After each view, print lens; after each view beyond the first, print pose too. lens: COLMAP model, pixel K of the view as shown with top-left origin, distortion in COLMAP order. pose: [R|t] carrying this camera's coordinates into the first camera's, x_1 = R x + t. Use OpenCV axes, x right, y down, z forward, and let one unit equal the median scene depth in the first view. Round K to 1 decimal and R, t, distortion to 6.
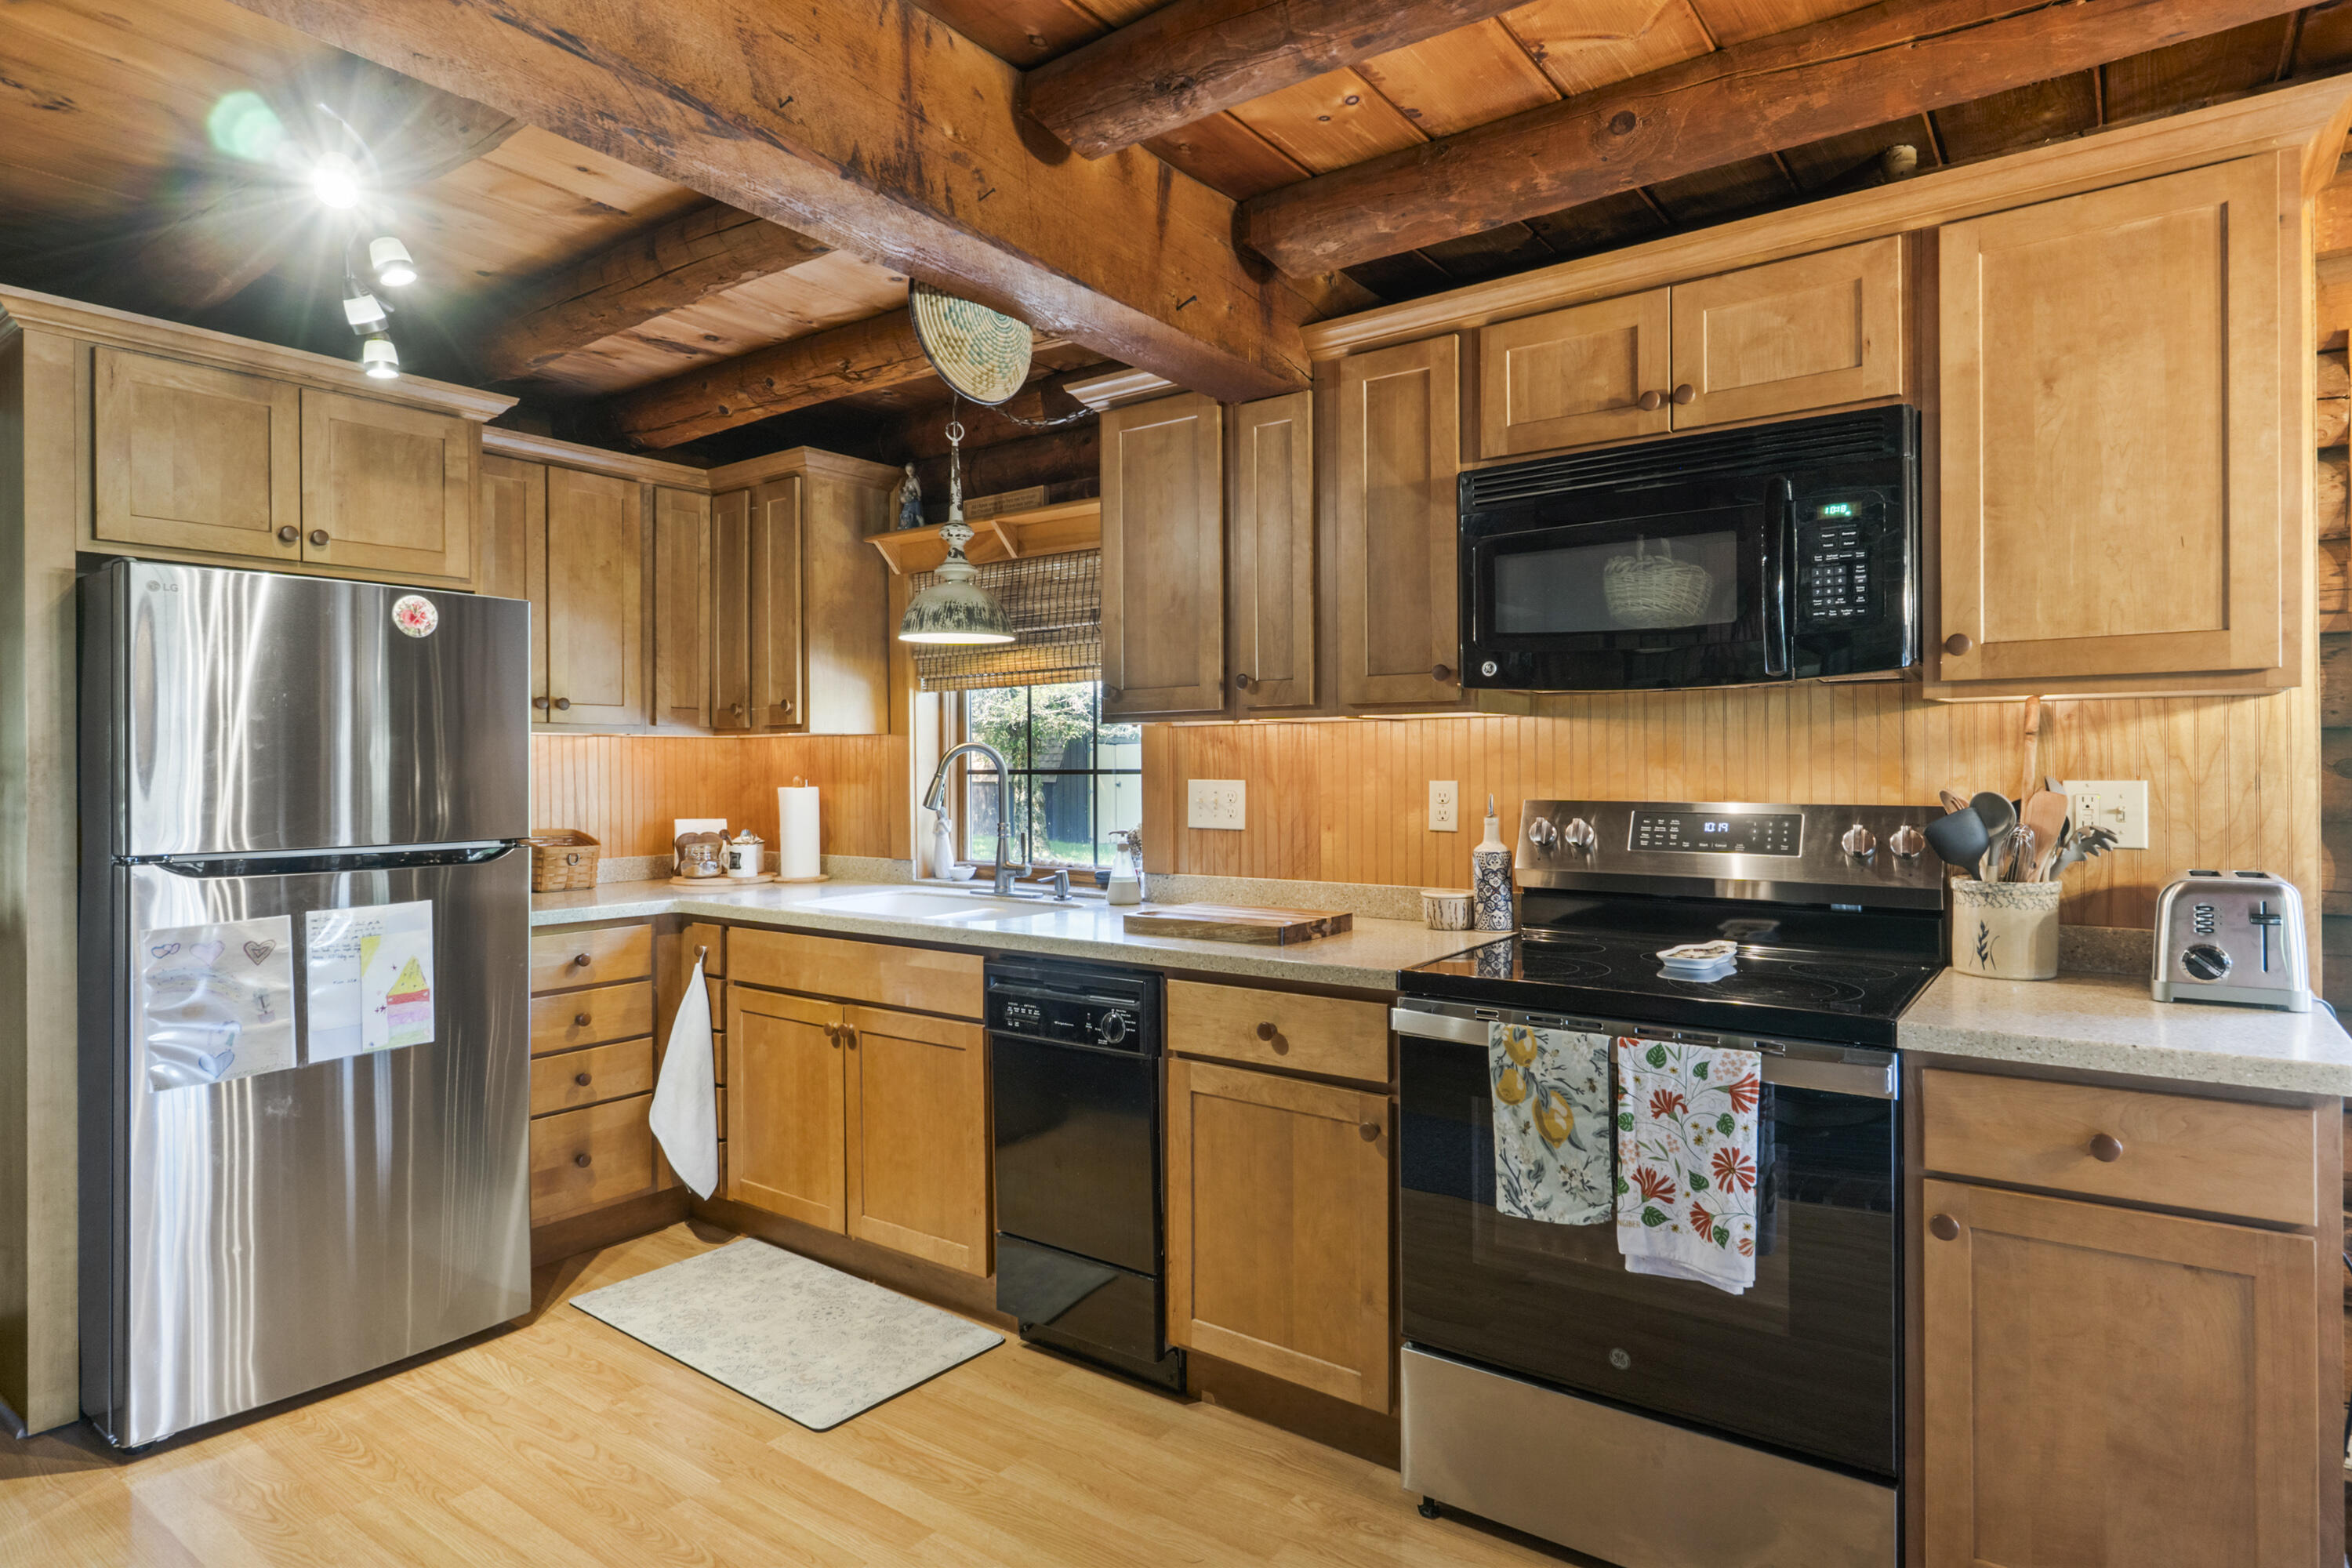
lens RADIAL K [[1317.2, 0, 1175.4], [0, 1317.2, 776.3], [0, 0, 1]] dist [0.000635, -0.000058]
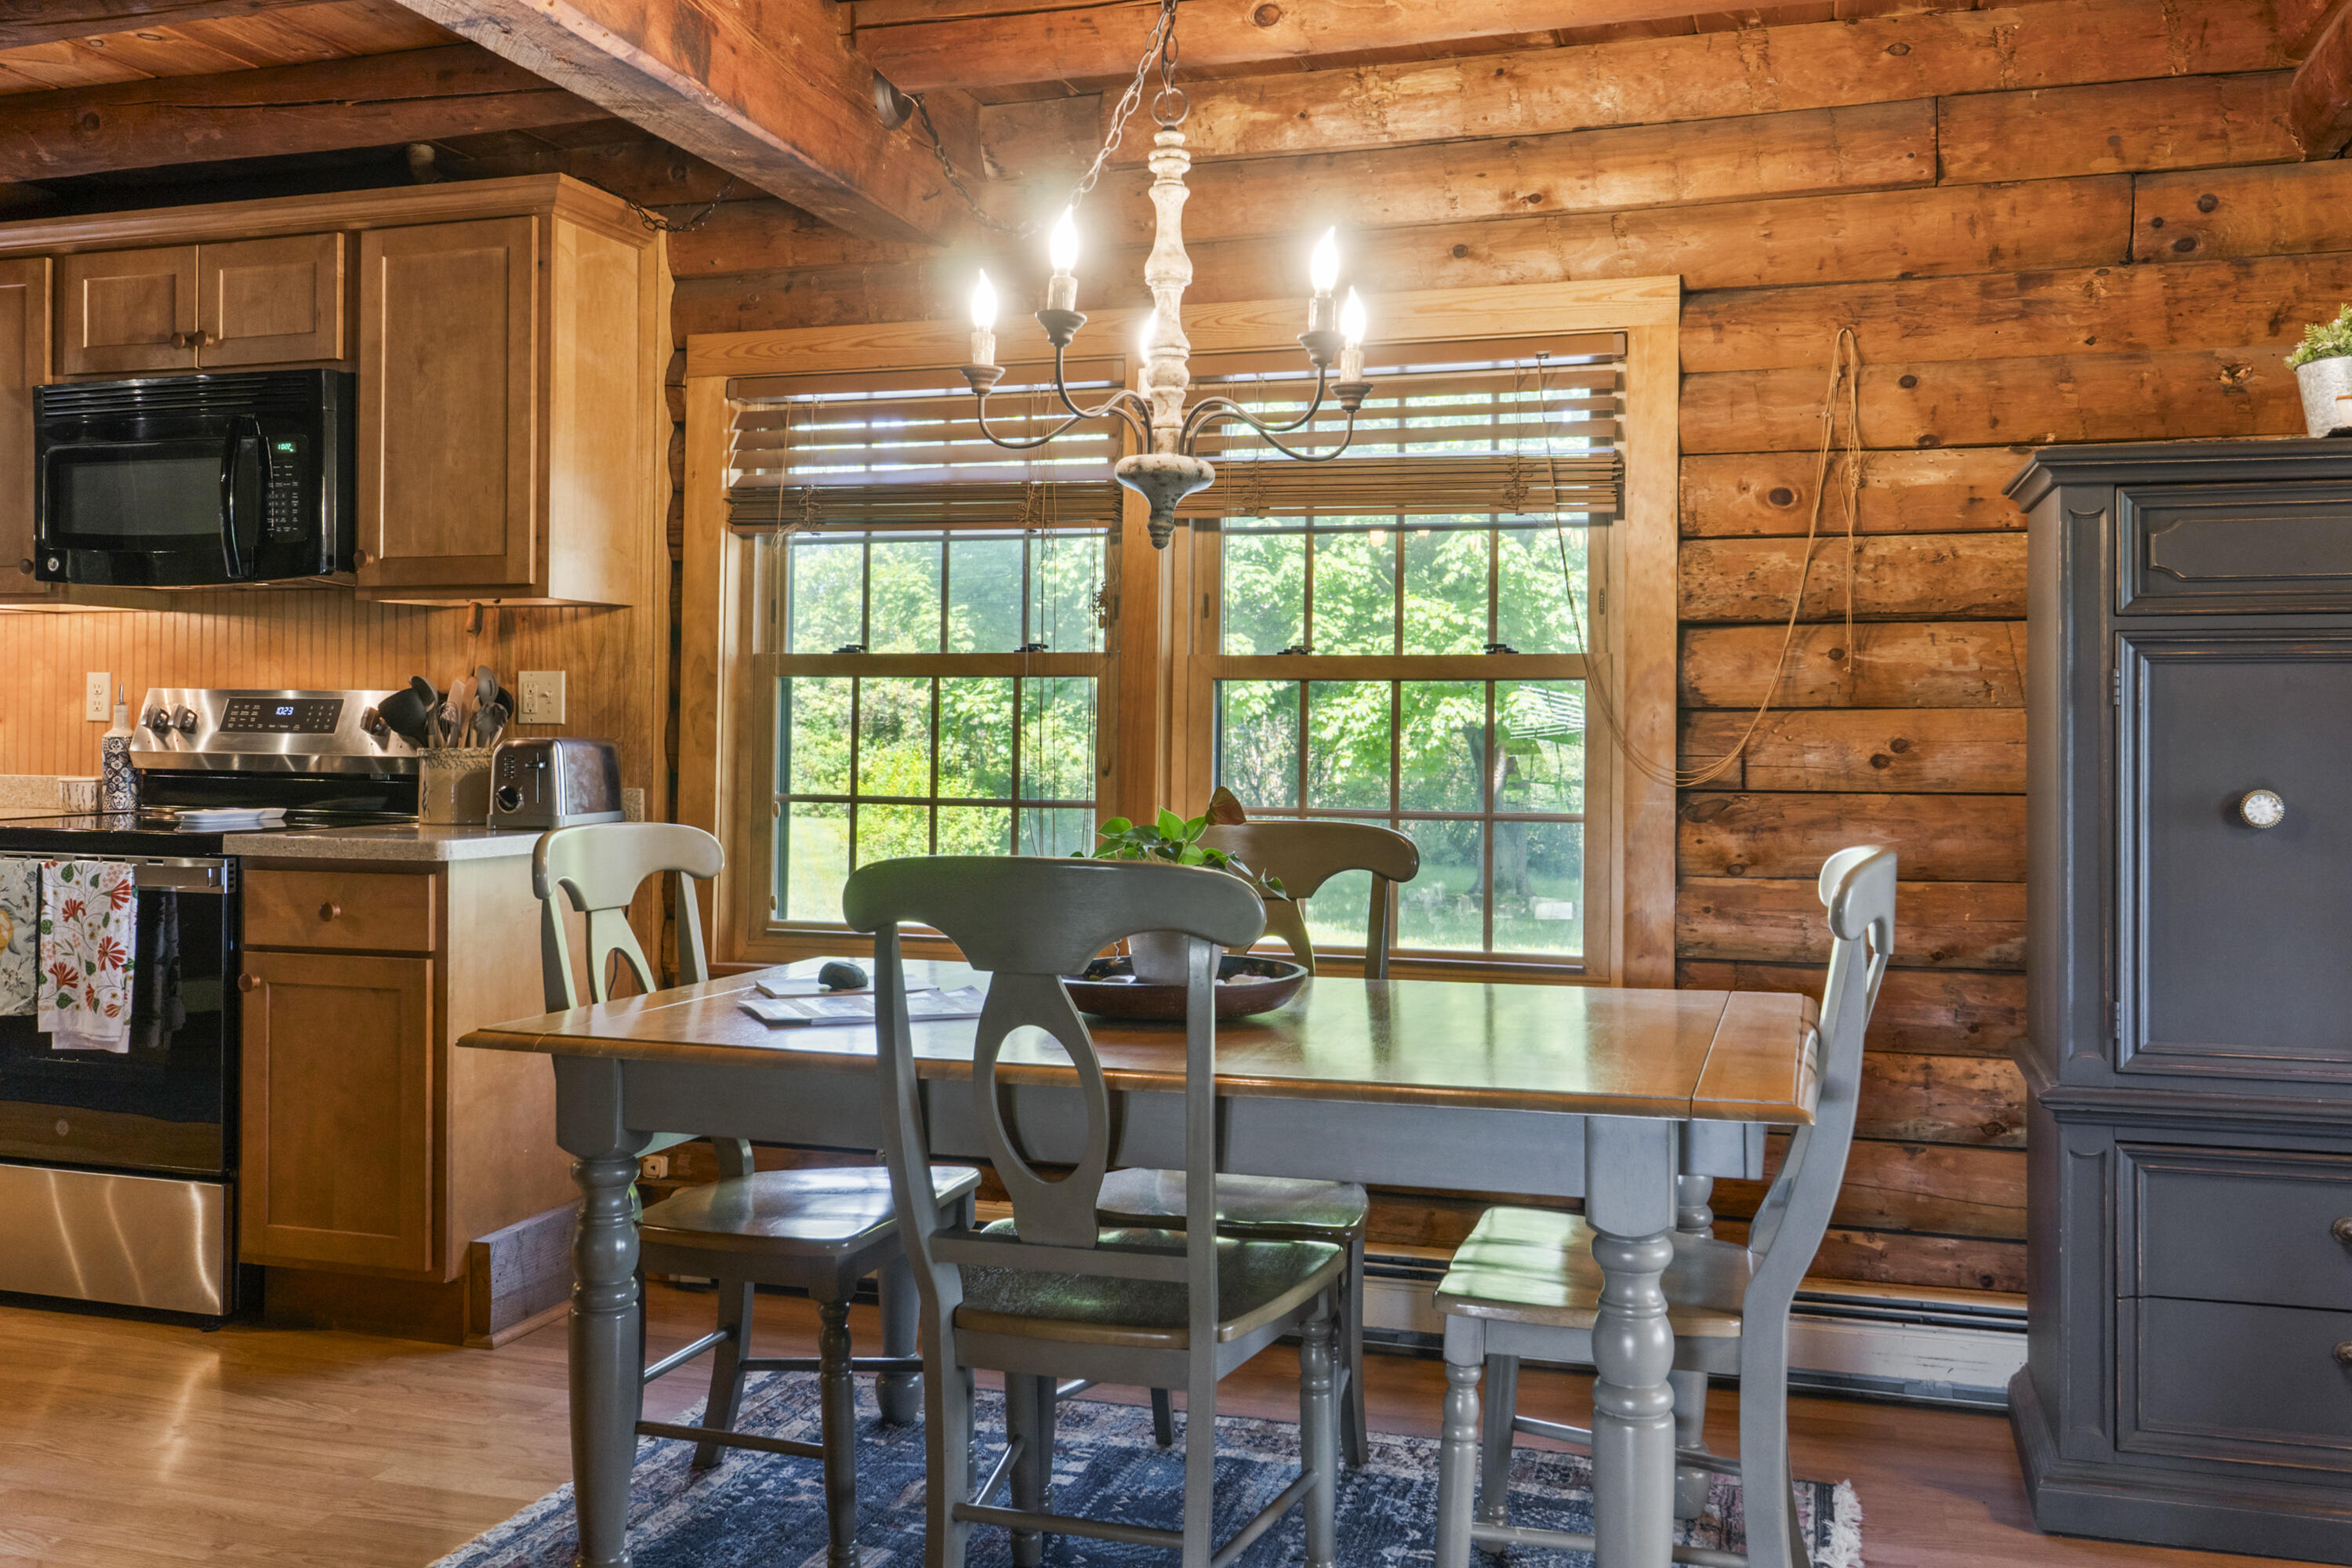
lens RADIAL K [[2028.4, 0, 1176.5], [0, 2028.4, 729.5], [0, 0, 1]] dist [-0.004001, -0.005661]
pose [[0.941883, 0.014458, 0.335631, 0.698420], [-0.012299, 0.999888, -0.008559, 0.076687], [-0.335717, 0.003934, 0.941955, -1.163693]]
